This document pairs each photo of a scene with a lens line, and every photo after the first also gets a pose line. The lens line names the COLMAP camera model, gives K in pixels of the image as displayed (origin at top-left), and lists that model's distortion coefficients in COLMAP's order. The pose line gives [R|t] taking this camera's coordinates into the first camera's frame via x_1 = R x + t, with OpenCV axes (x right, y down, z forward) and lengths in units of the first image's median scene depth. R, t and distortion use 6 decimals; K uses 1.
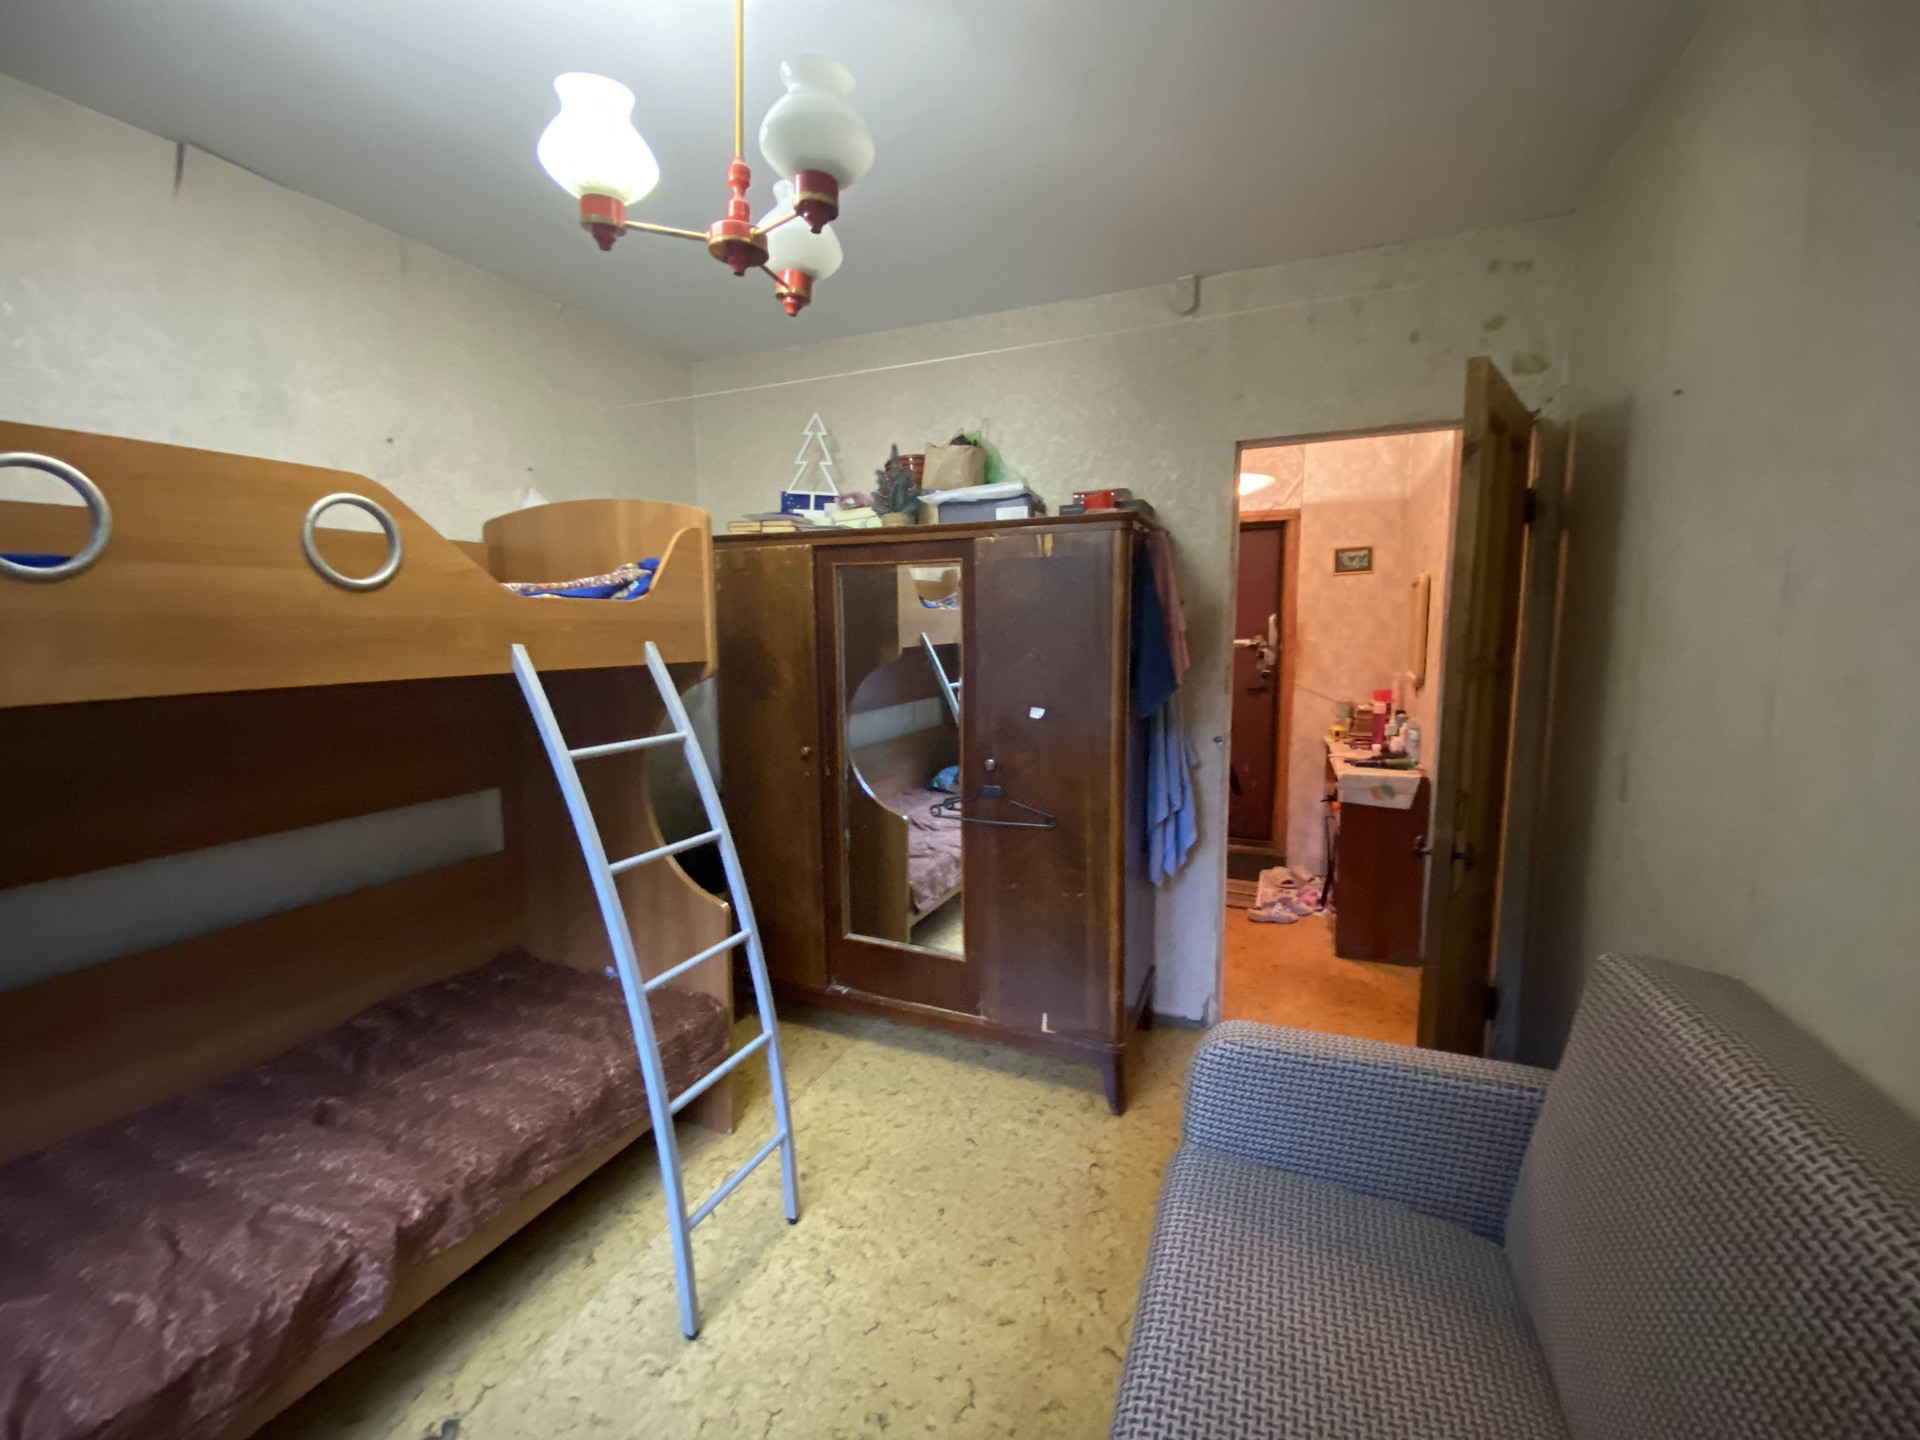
lens RADIAL K [[779.2, 0, 956.3], [0, 779.2, 715.7], [0, 0, 1]] dist [0.001076, -0.000107]
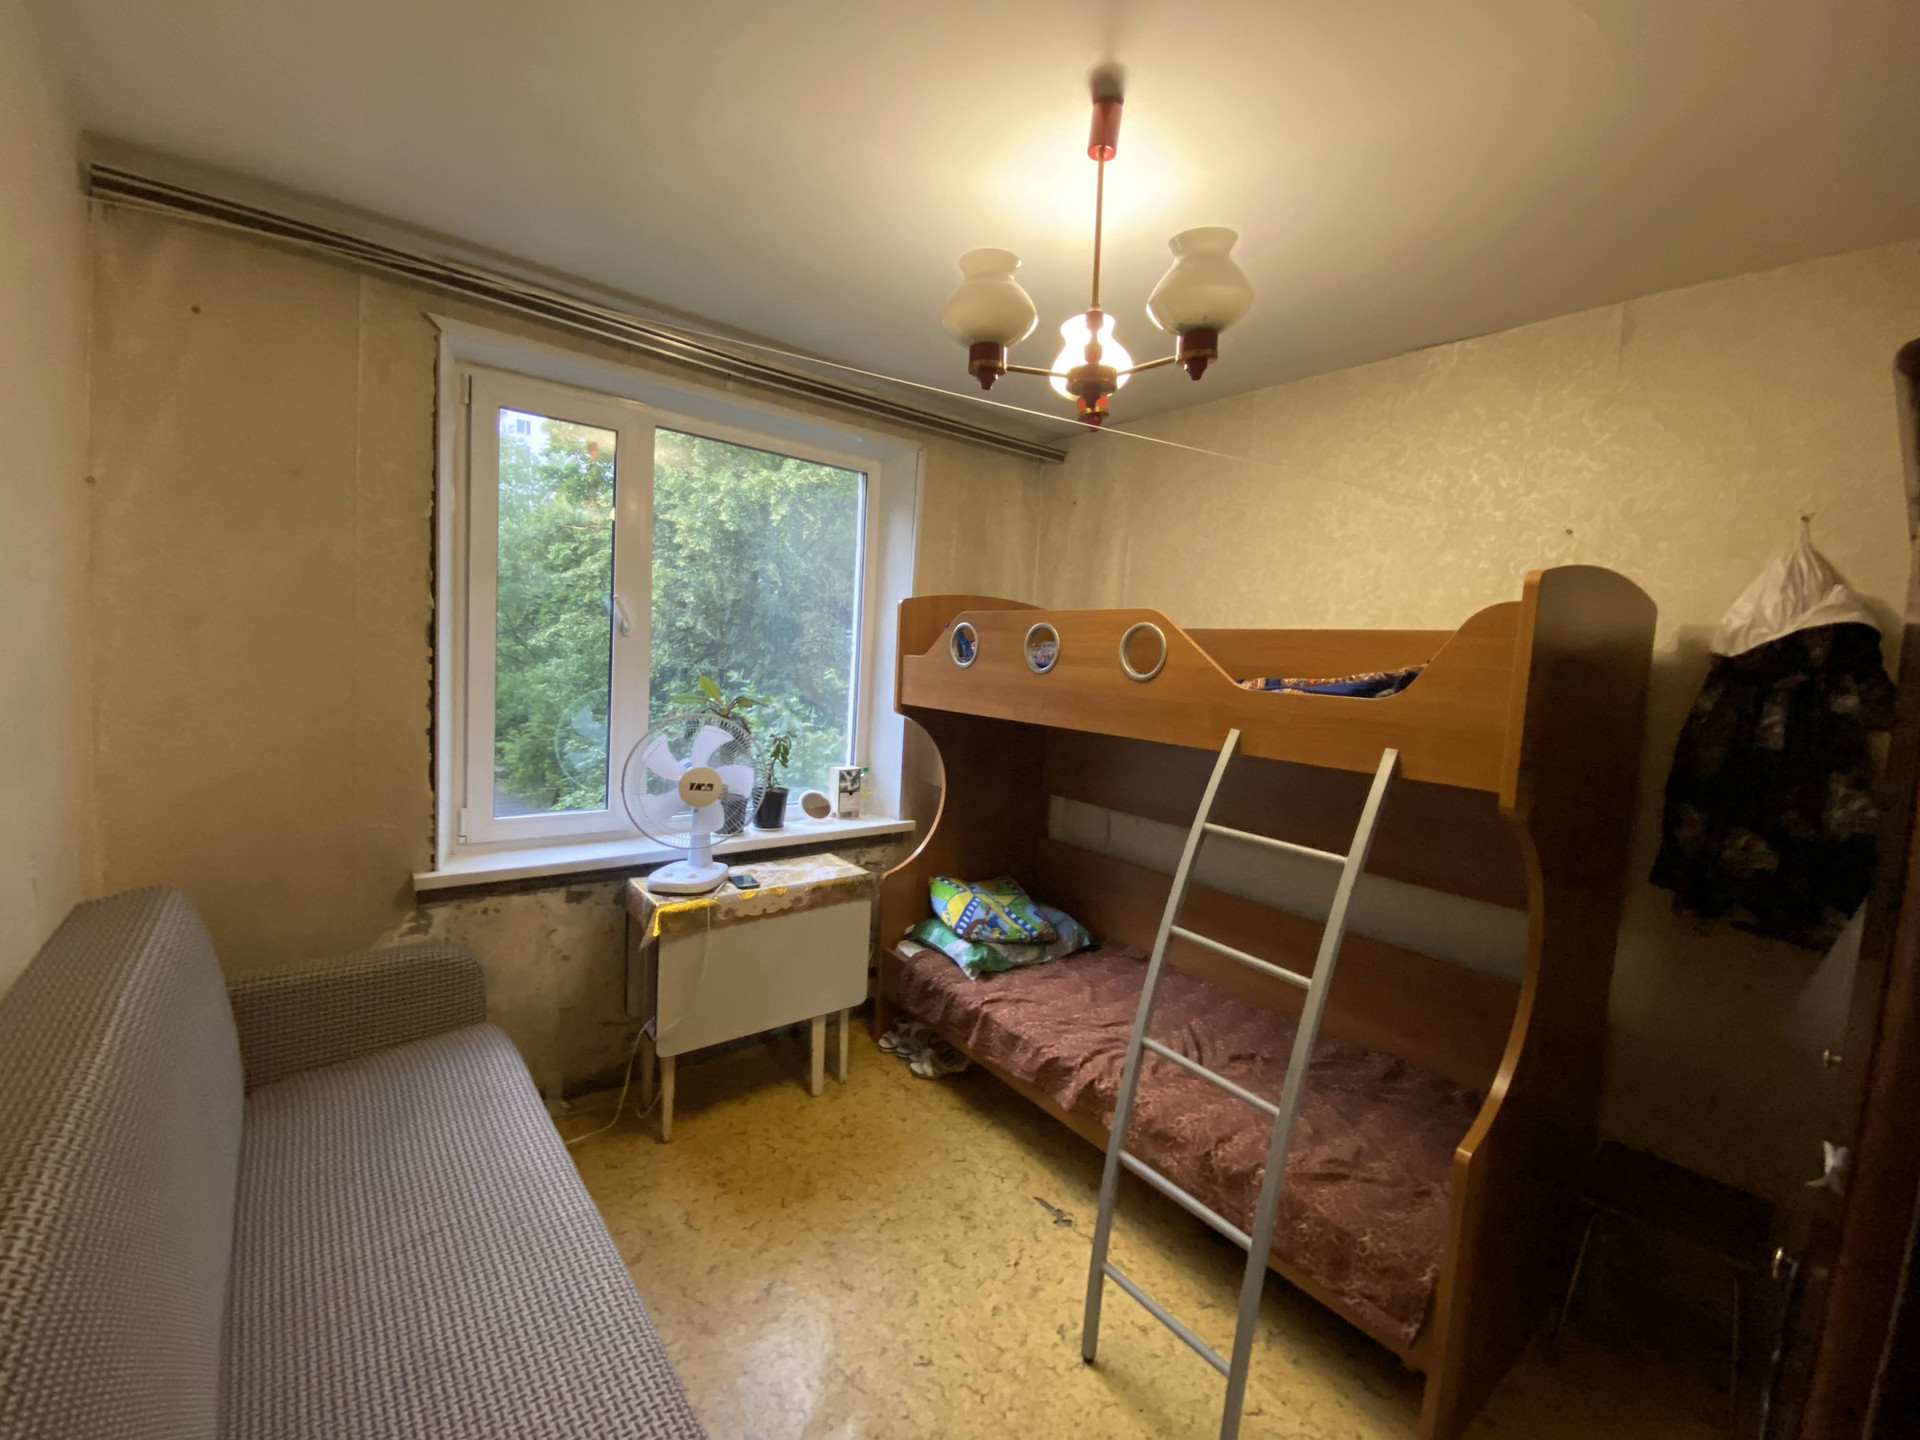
lens RADIAL K [[779.2, 0, 956.3], [0, 779.2, 715.7], [0, 0, 1]] dist [0.001076, -0.000107]
pose [[-0.466672, 0.054000, -0.882780, 1.054333], [-0.156143, 0.977426, 0.142332, -0.339006], [0.870538, 0.204262, -0.447706, 1.818585]]
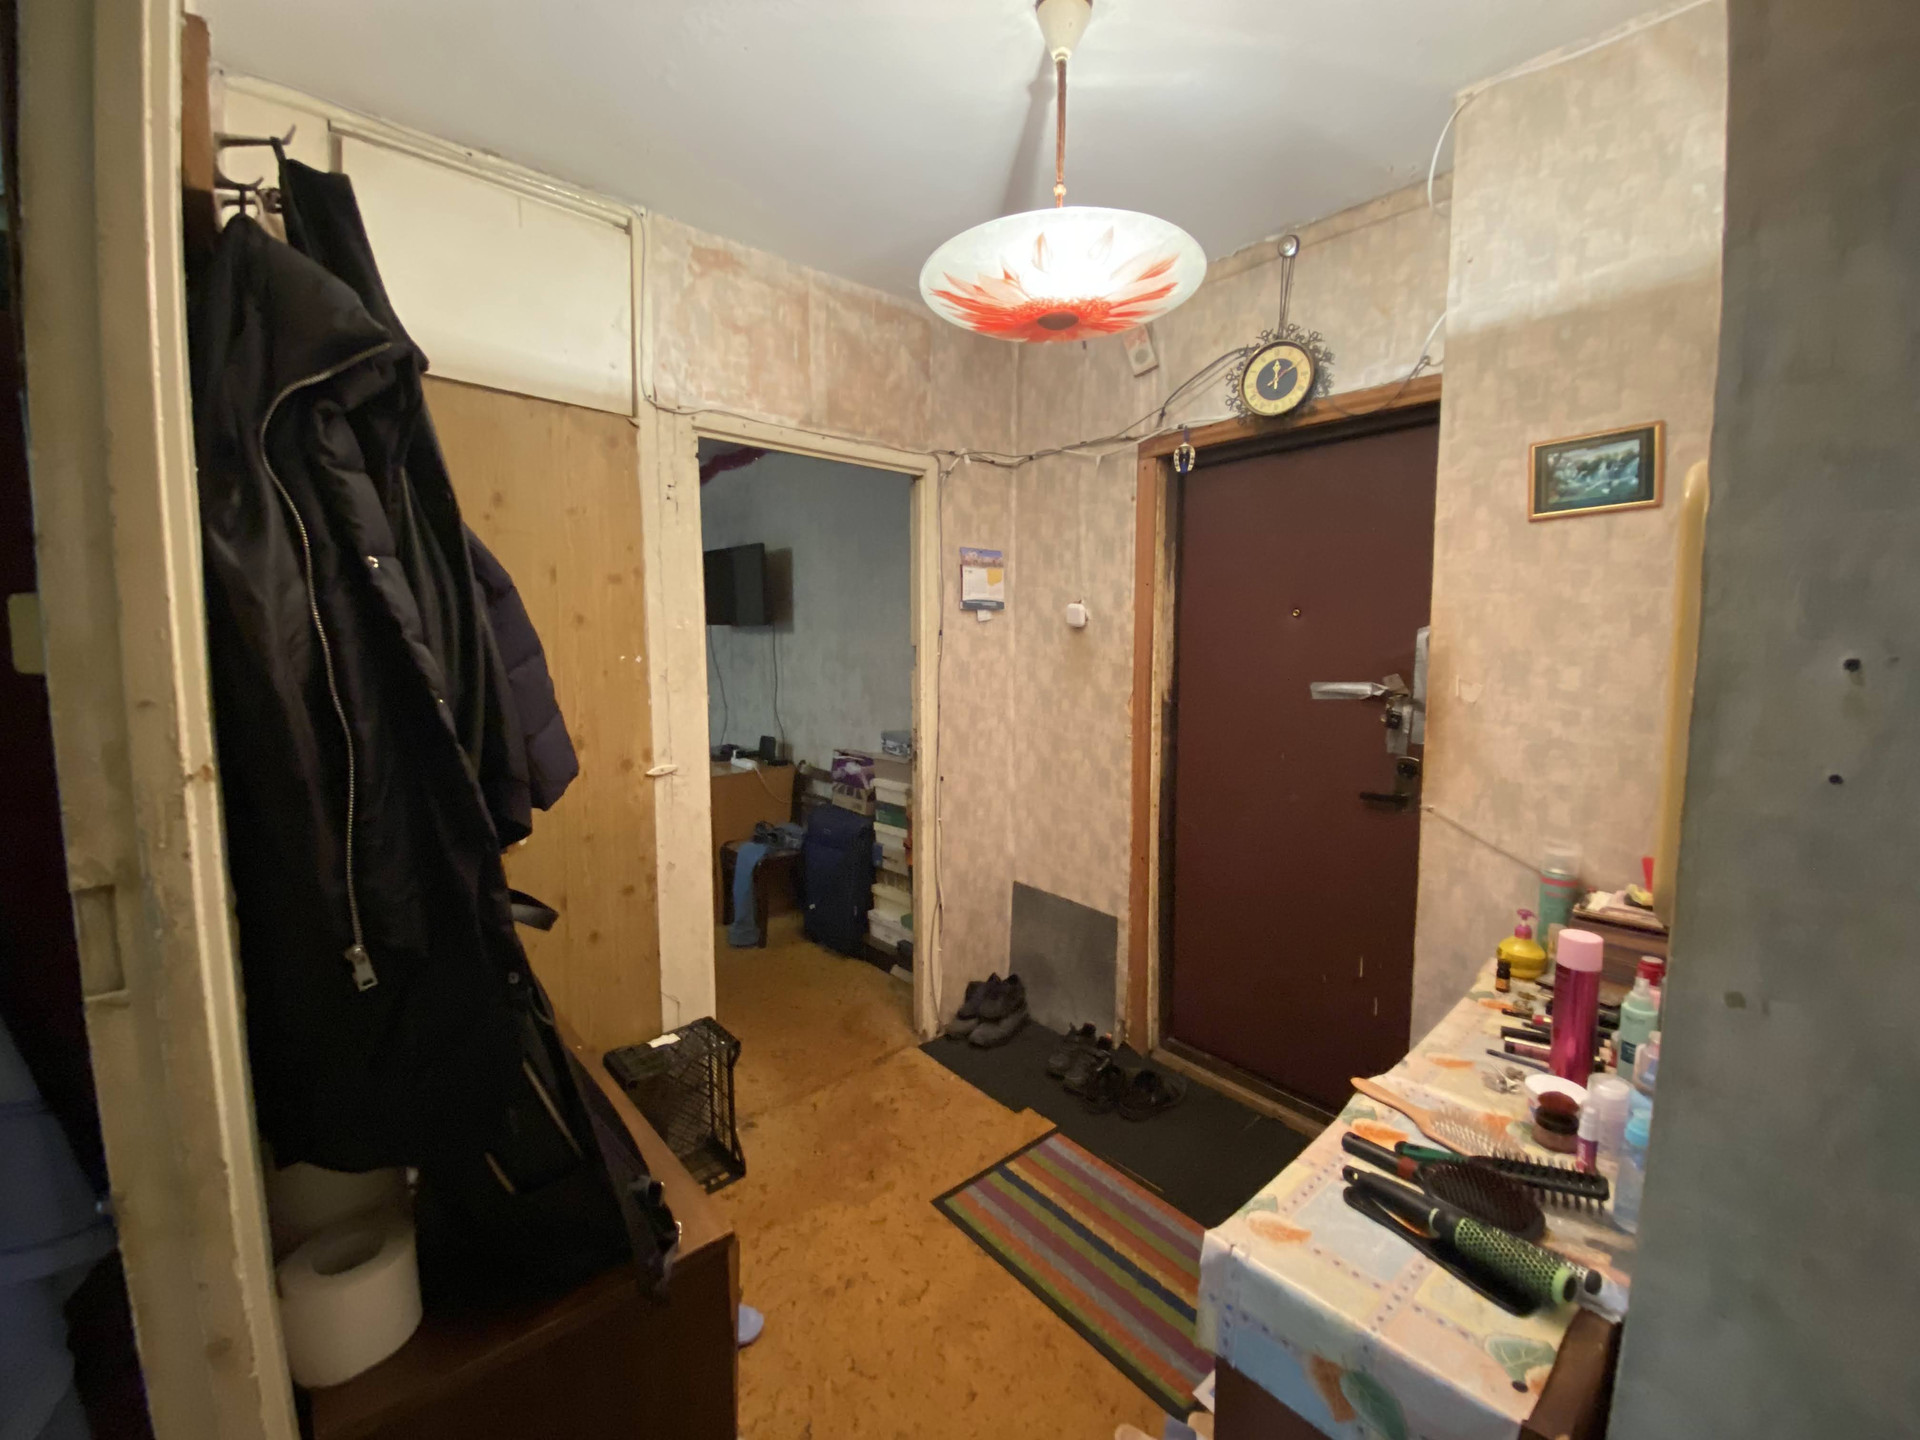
lens RADIAL K [[768.3, 0, 963.1], [0, 768.3, 703.5], [0, 0, 1]] dist [0.000123, -0.000045]
pose [[0.898073, 0.053111, -0.436628, 0.380914], [-0.064004, 0.997897, -0.010264, -0.070712], [0.435164, 0.037164, 0.899584, 0.532017]]
